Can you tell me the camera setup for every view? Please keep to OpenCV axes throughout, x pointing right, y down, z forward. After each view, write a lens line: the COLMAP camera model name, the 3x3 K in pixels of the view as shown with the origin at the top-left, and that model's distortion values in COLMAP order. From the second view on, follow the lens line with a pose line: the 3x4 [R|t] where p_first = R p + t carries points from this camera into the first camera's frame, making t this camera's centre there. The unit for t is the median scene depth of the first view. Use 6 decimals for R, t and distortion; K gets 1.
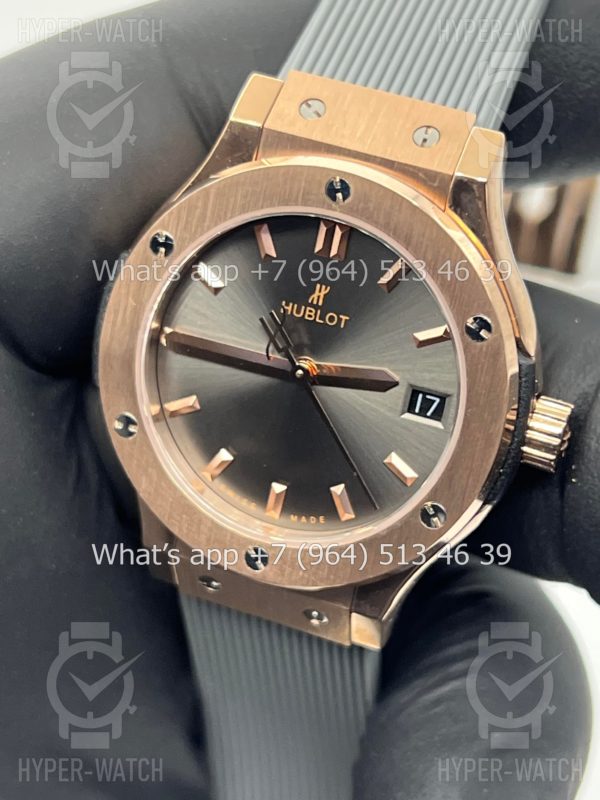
lens RADIAL K [[1886.1, 0, 296.9], [0, 1886.1, 398.5], [0, 0, 1]] dist [0.211088, 0.000000]
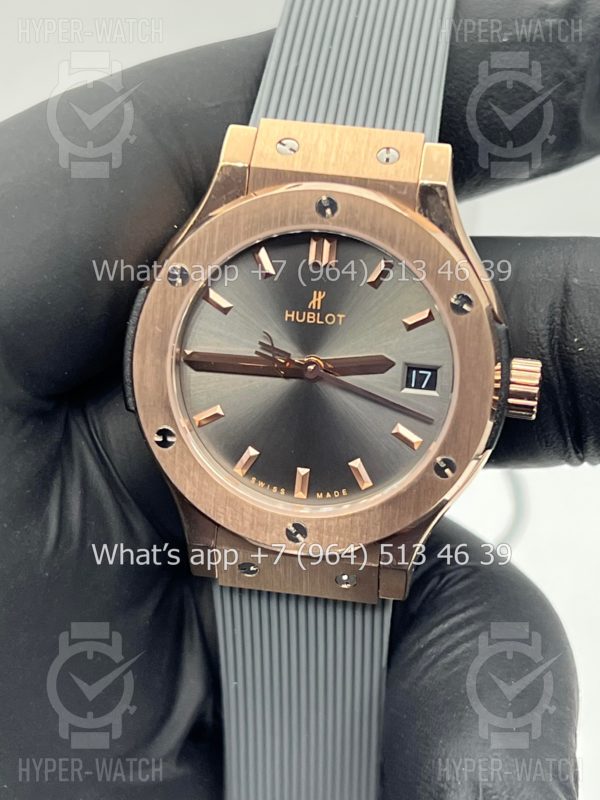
lens RADIAL K [[1886.1, 0, 305.3], [0, 1886.1, 399.1], [0, 0, 1]] dist [0.211088, 0.000000]
pose [[0.975996, -0.141157, 0.165852, -0.199350], [0.155371, 0.984925, -0.076045, 0.094315], [-0.152617, 0.099988, 0.983214, -0.149856]]
